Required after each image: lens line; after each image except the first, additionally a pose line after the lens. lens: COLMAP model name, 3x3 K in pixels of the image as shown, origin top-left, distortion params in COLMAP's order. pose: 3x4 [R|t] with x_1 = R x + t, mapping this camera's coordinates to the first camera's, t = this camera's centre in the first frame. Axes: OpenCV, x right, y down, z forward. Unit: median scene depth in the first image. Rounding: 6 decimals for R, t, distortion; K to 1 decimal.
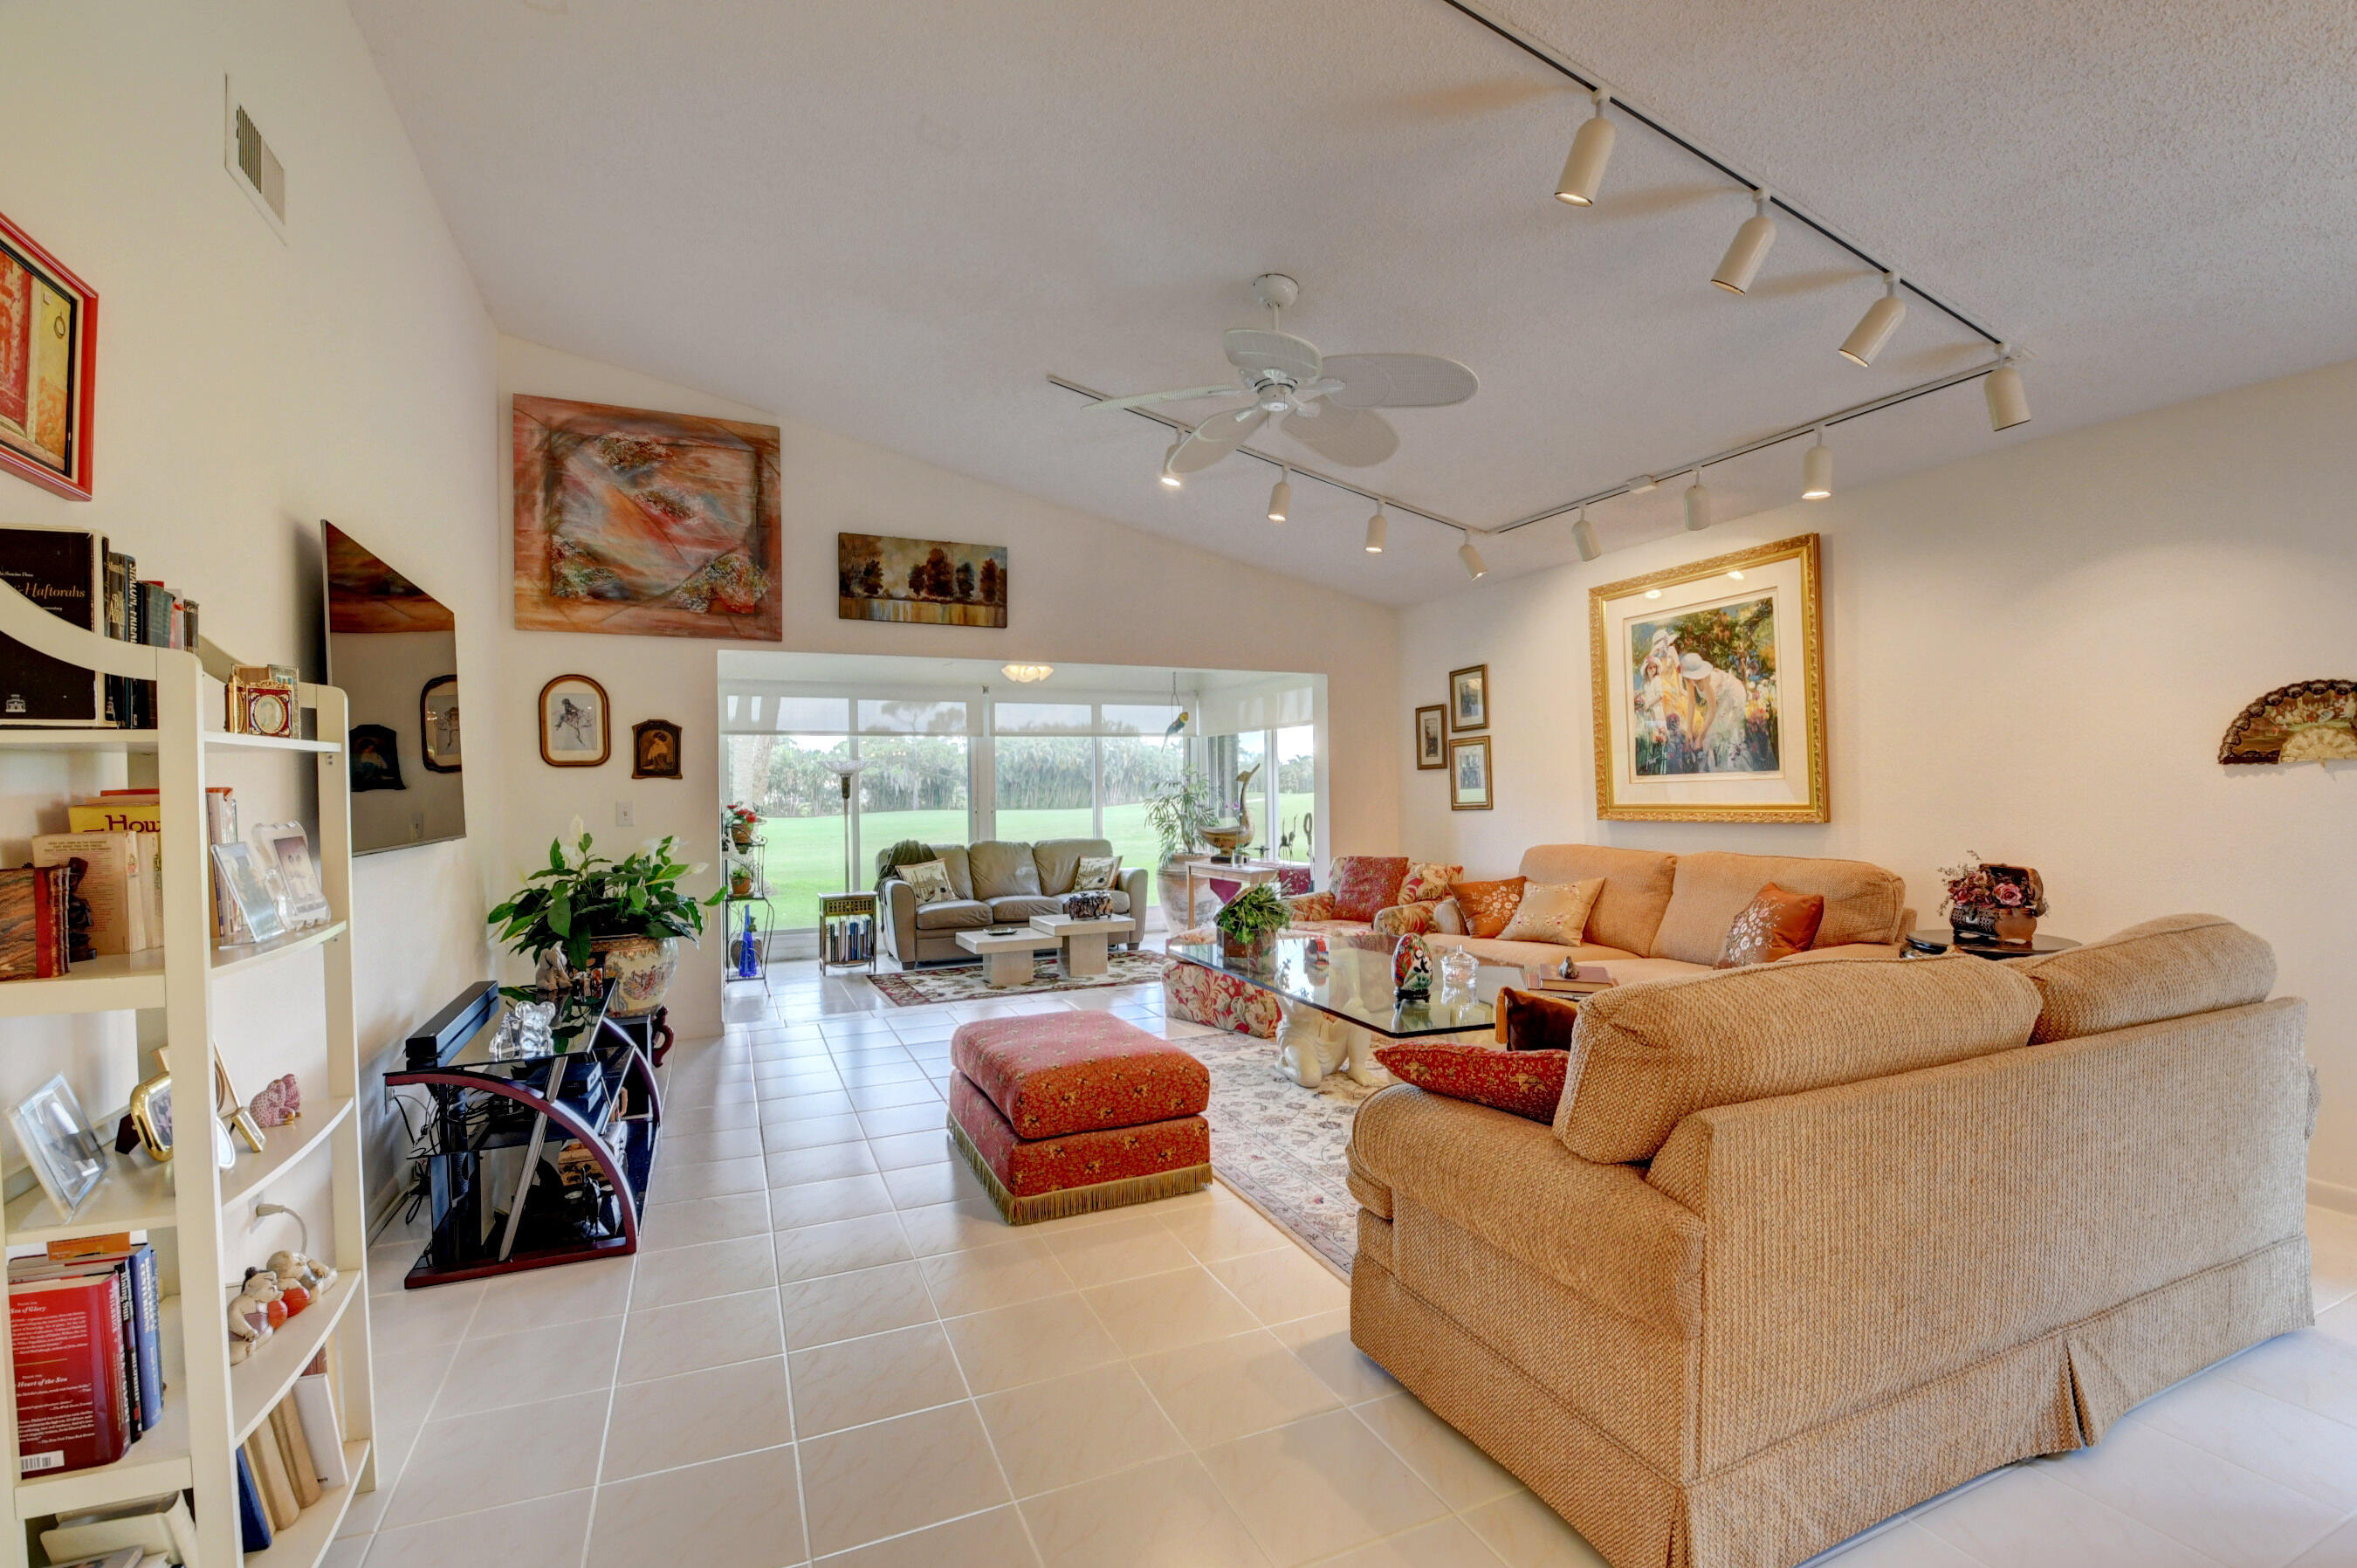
lens RADIAL K [[1027.1, 0, 1178.7], [0, 1027.1, 789.3], [0, 0, 1]] dist [0.016487, -0.032839]
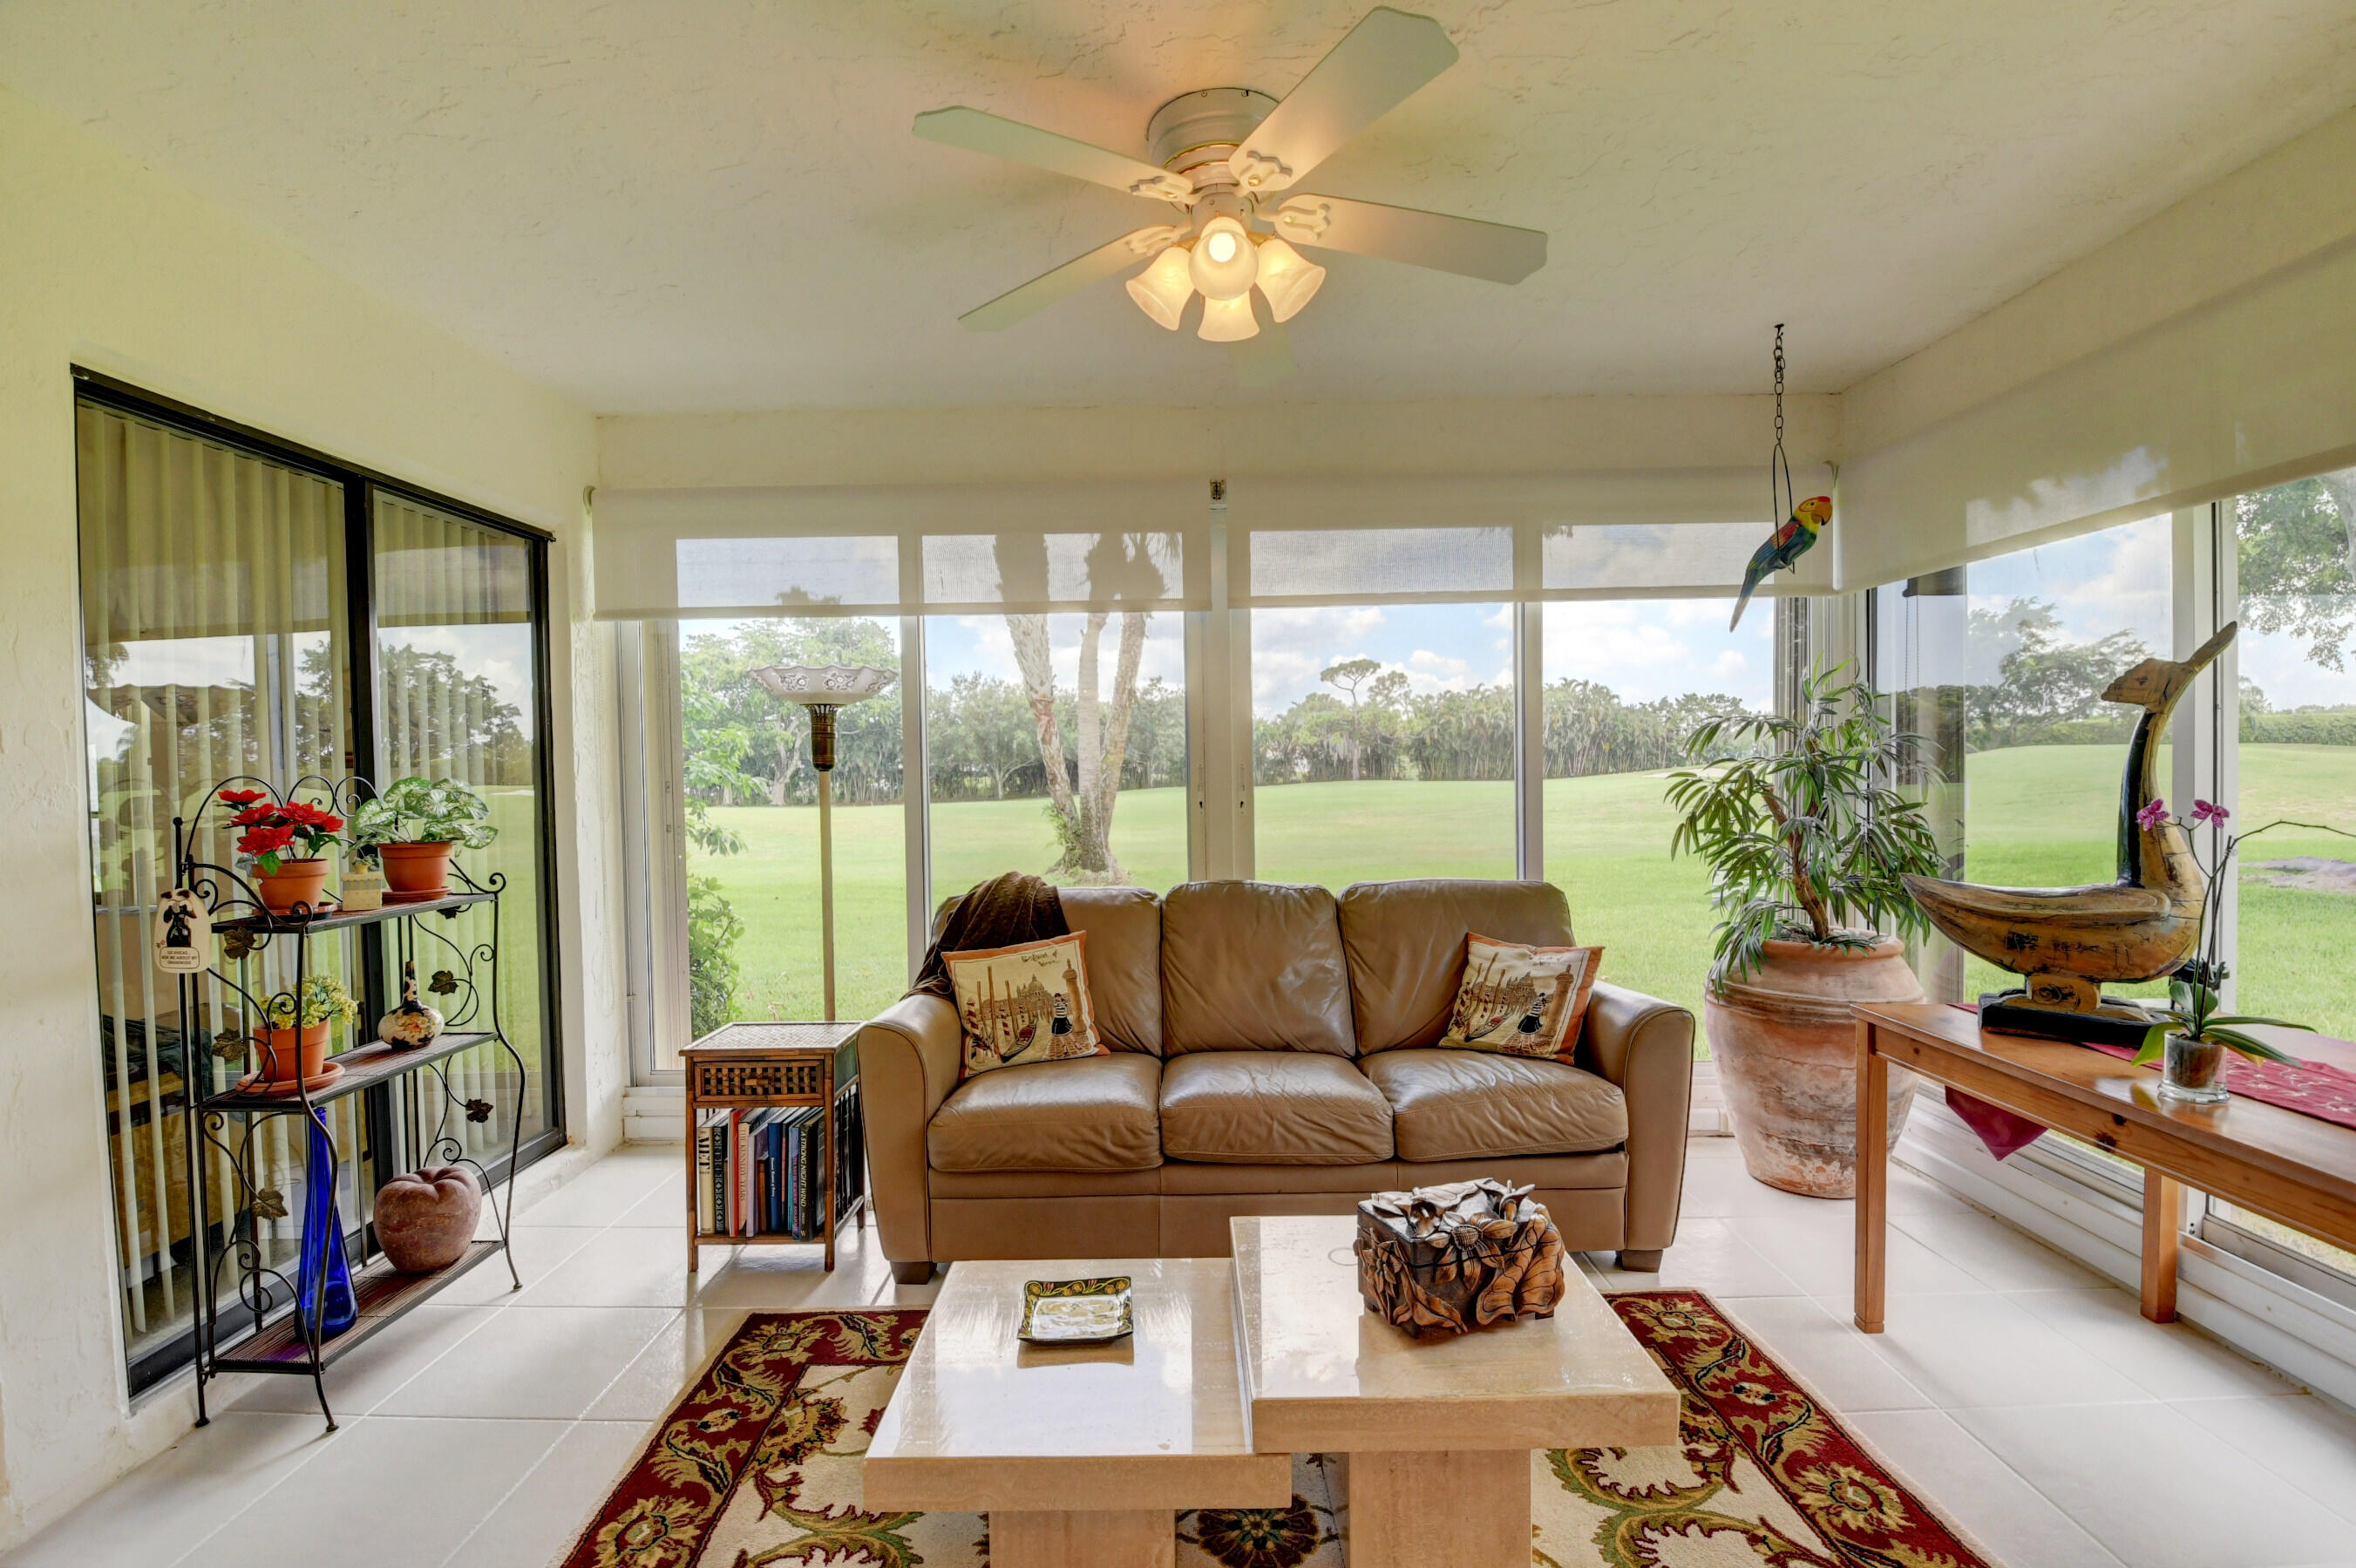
lens RADIAL K [[1026.6, 0, 1178.2], [0, 1026.6, 789.3], [0, 0, 1]] dist [0.016487, -0.032839]
pose [[0.907443, 0.011251, -0.420025, -0.039767], [0.001178, 0.999569, 0.029320, 0.004702], [0.420174, -0.027101, 0.907039, 0.641084]]
